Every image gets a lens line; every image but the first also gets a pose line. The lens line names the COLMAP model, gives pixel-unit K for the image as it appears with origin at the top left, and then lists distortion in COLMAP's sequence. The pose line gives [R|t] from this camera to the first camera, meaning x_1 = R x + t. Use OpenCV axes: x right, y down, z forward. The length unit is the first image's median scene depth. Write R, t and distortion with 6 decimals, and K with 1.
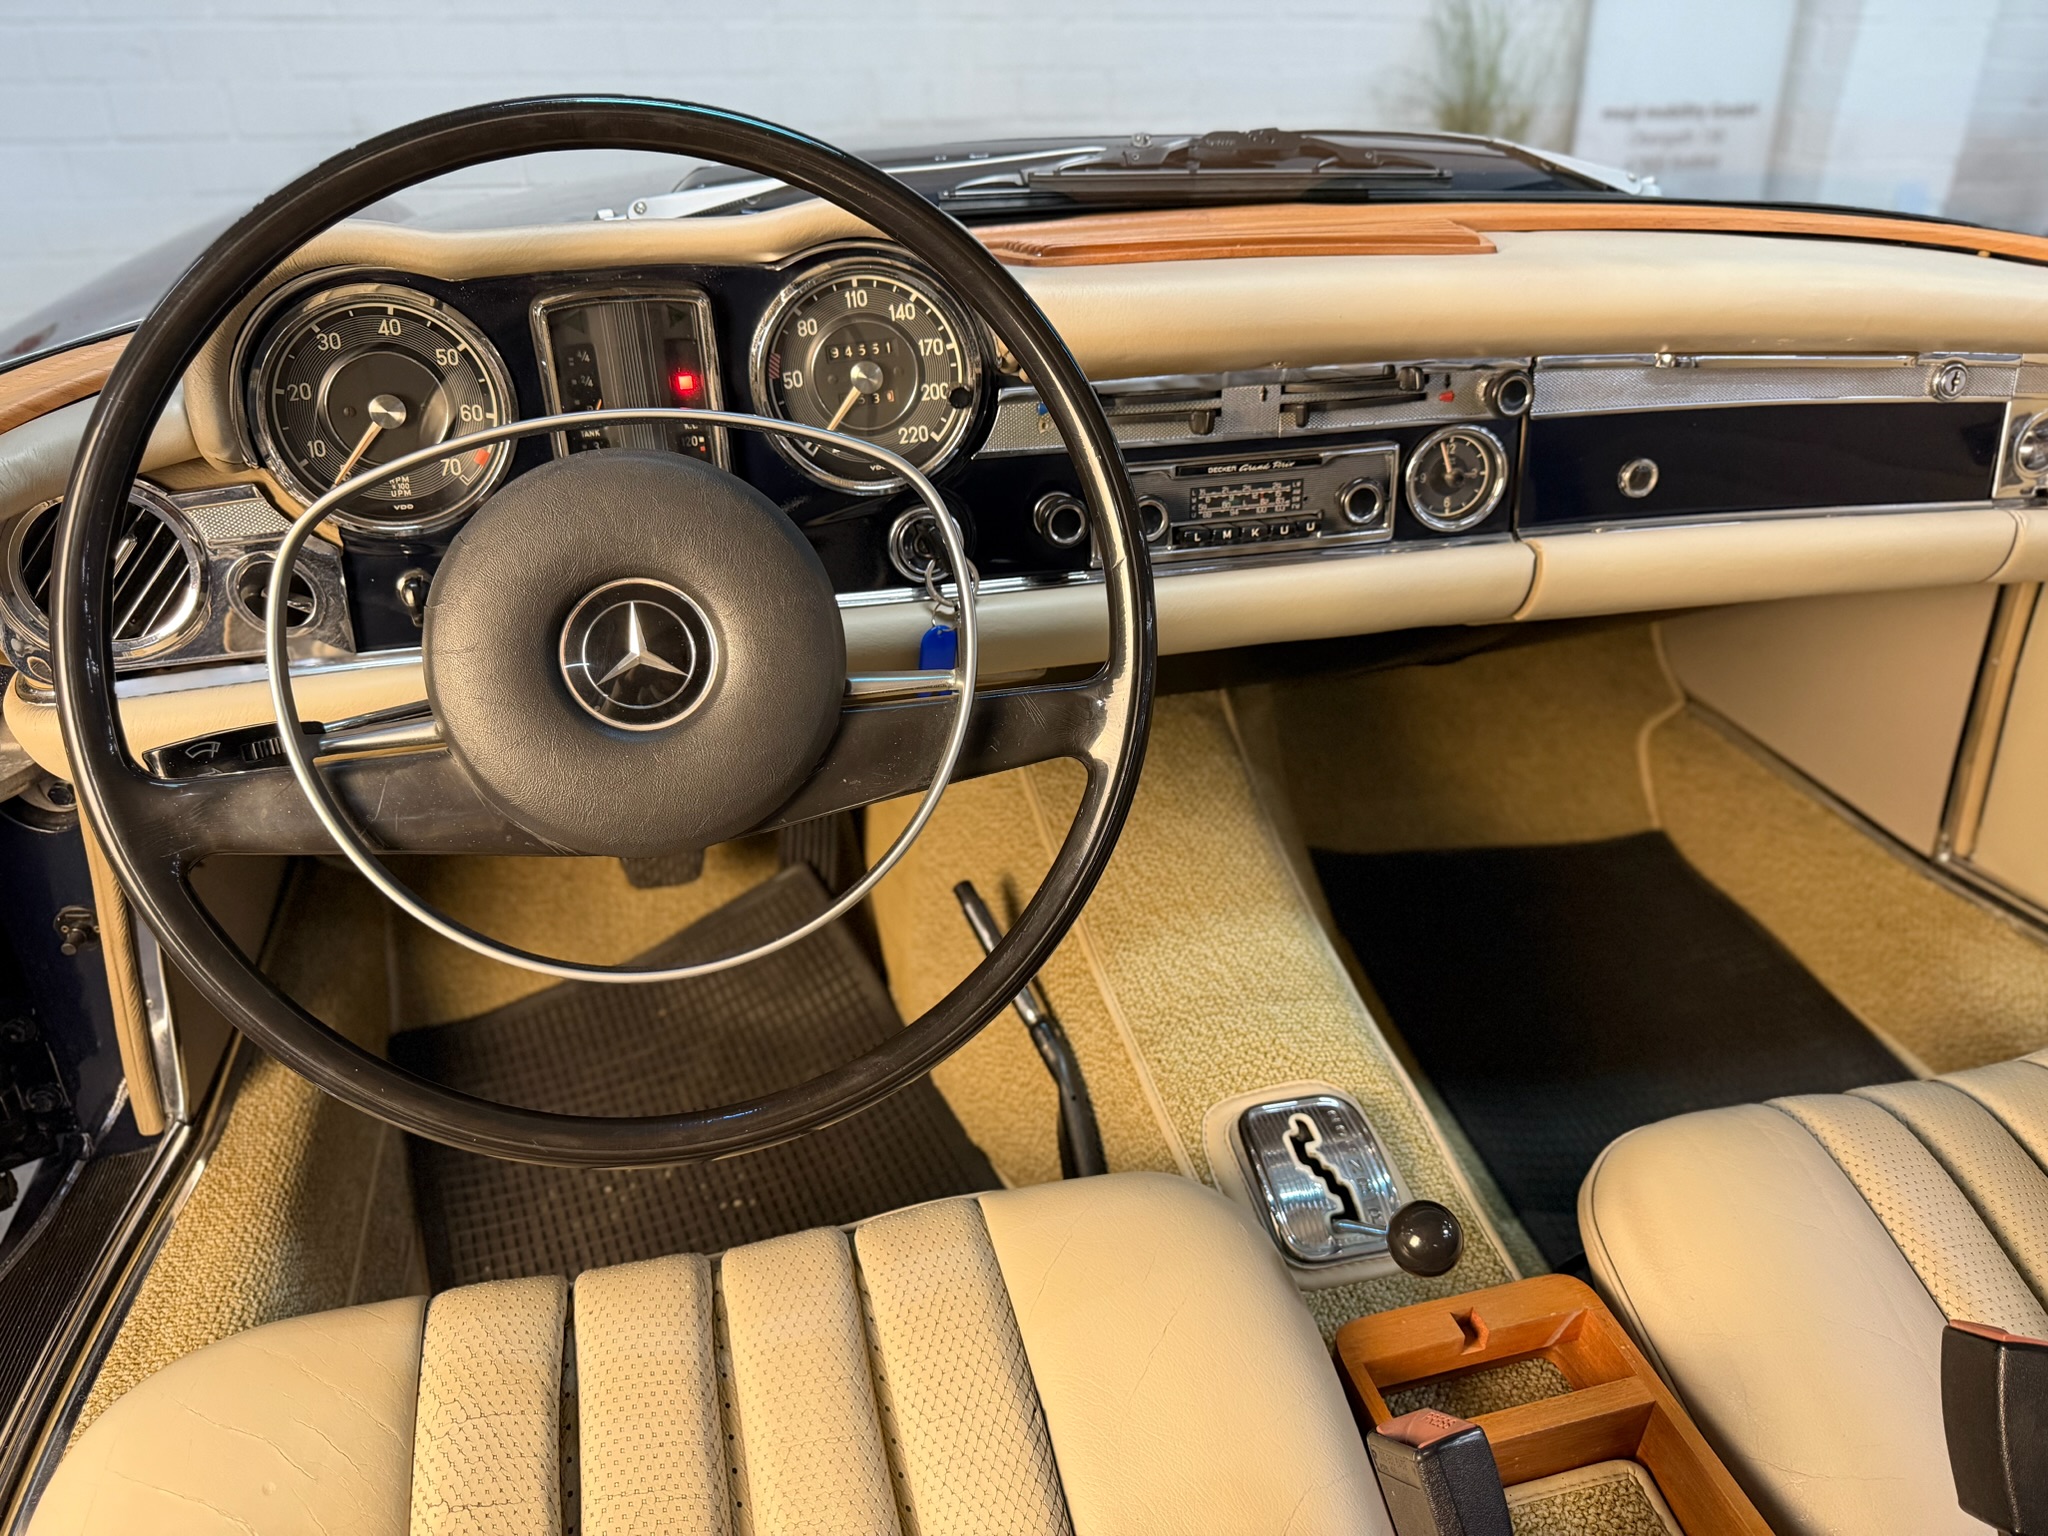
lens RADIAL K [[1455.2, 0, 1024.0], [0, 1455.2, 771.4], [0, 0, 1]] dist [0.059817, -0.093876]
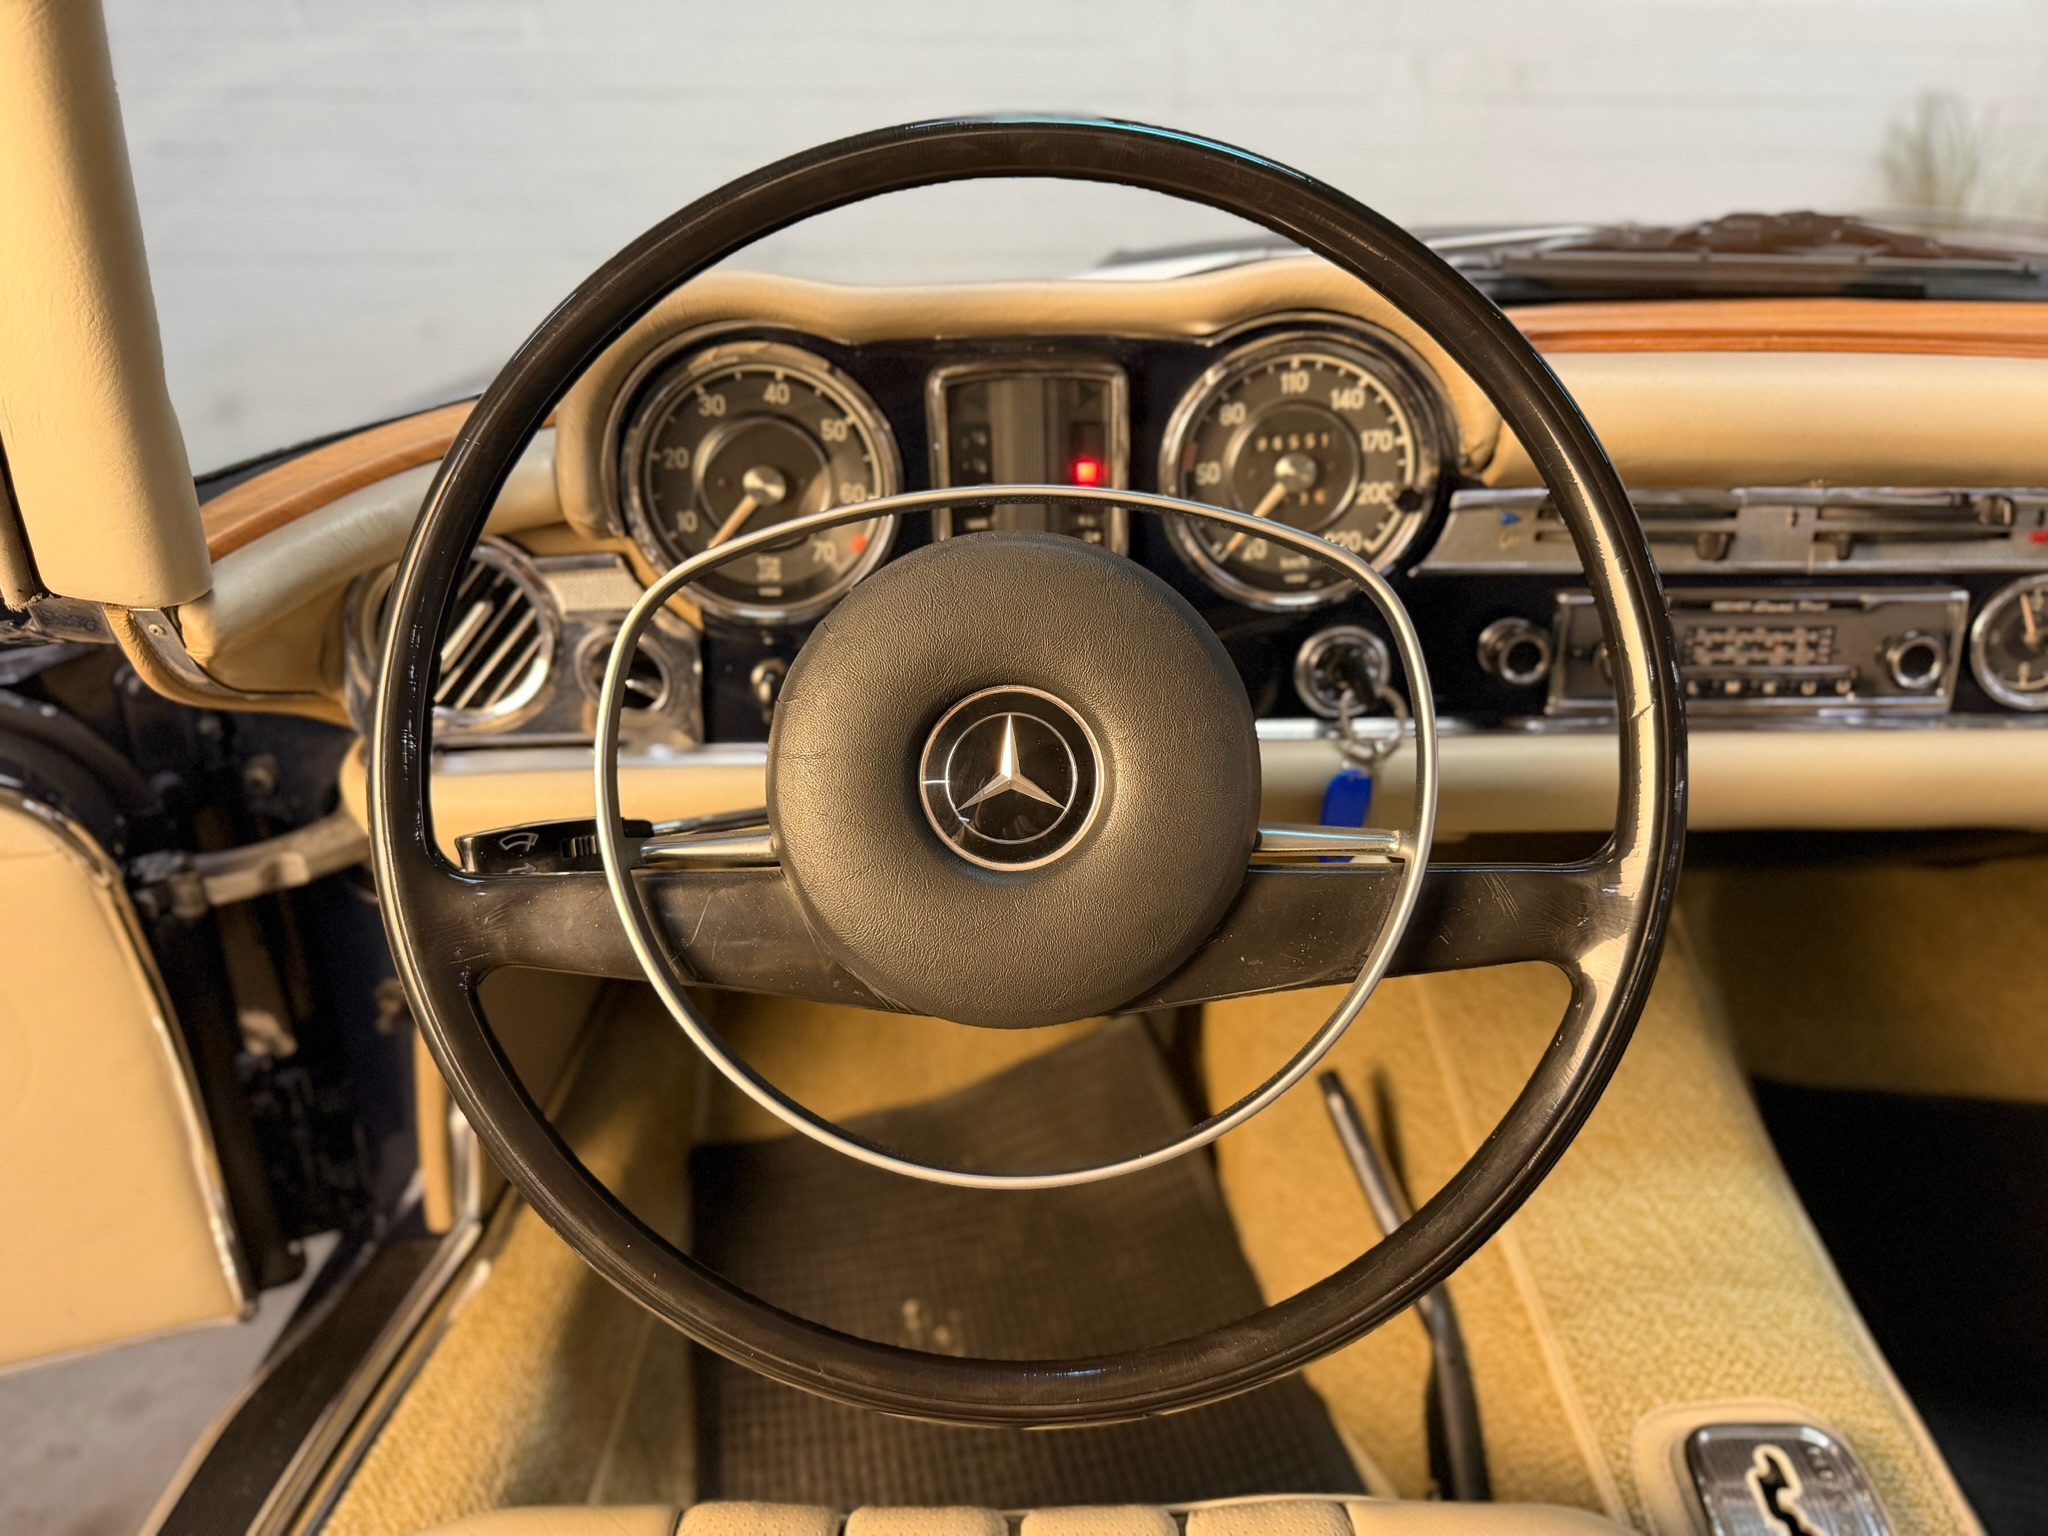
lens RADIAL K [[1455.2, 0, 1035.8], [0, 1455.2, 769.5], [0, 0, 1]] dist [0.059817, -0.093876]
pose [[0.973642, 0.087398, -0.210671, -0.053856], [-0.106054, 0.991223, -0.078930, -0.014837], [0.201924, 0.099192, 0.974365, 0.142945]]
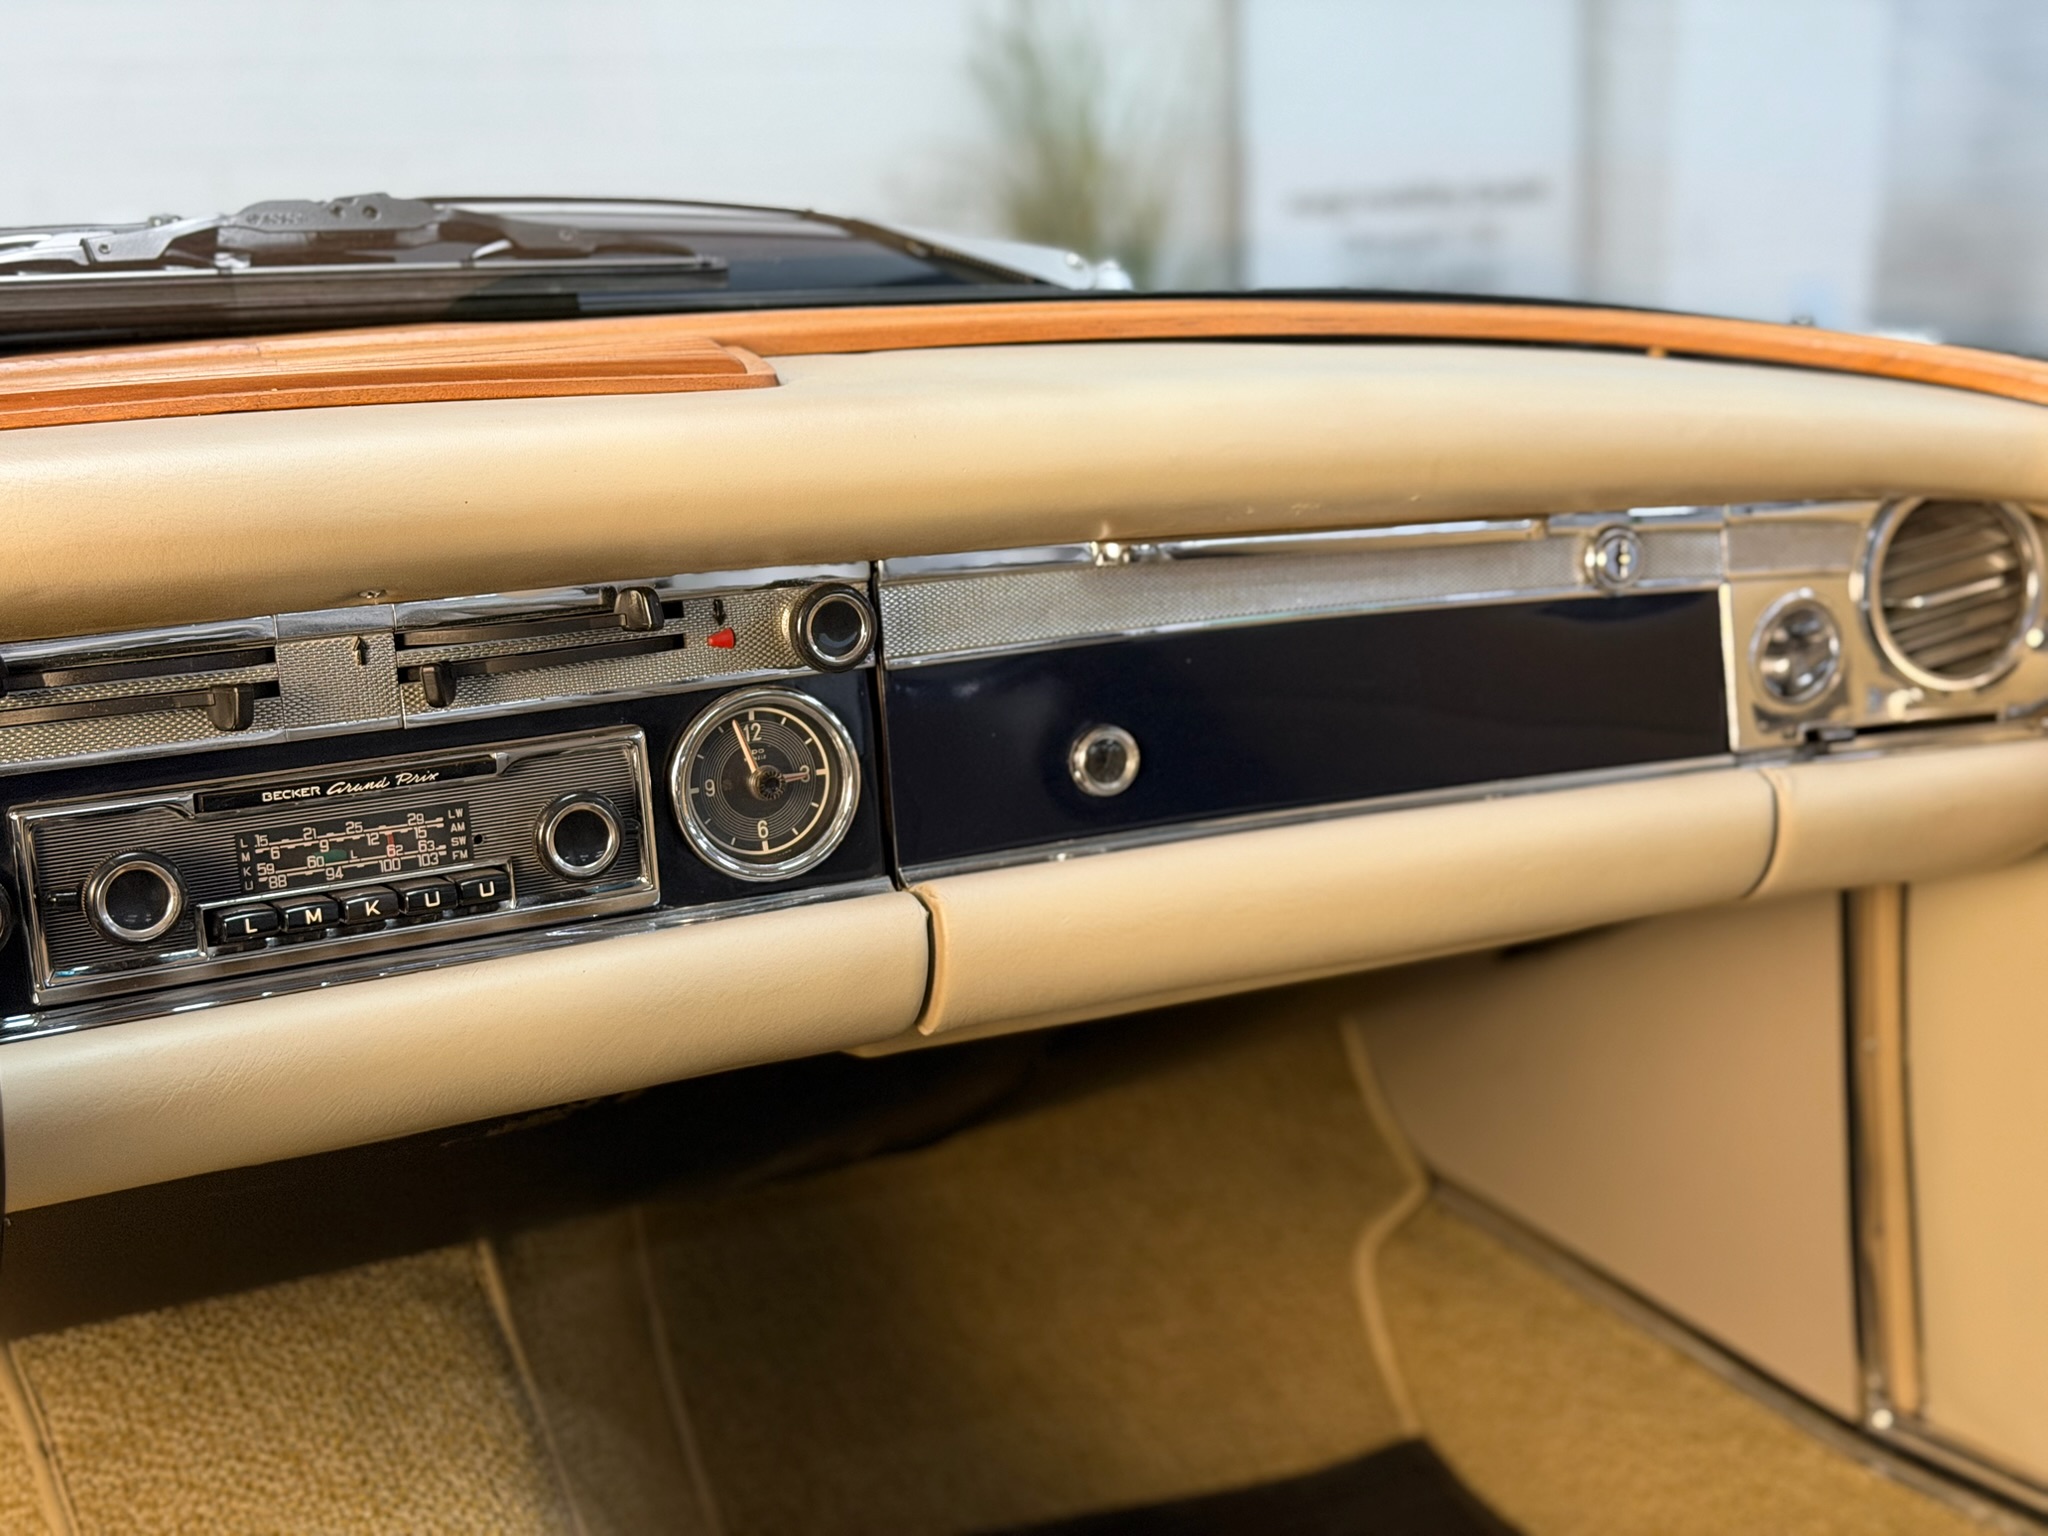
lens RADIAL K [[2887.5, 0, 1017.4], [0, 2887.5, 784.2], [0, 0, 1]] dist [0.095380, 0.000000]
pose [[0.974255, -0.076698, 0.212001, 0.158675], [0.124399, 0.967126, -0.221791, 0.046464], [-0.188021, 0.242454, 0.951769, -0.026213]]
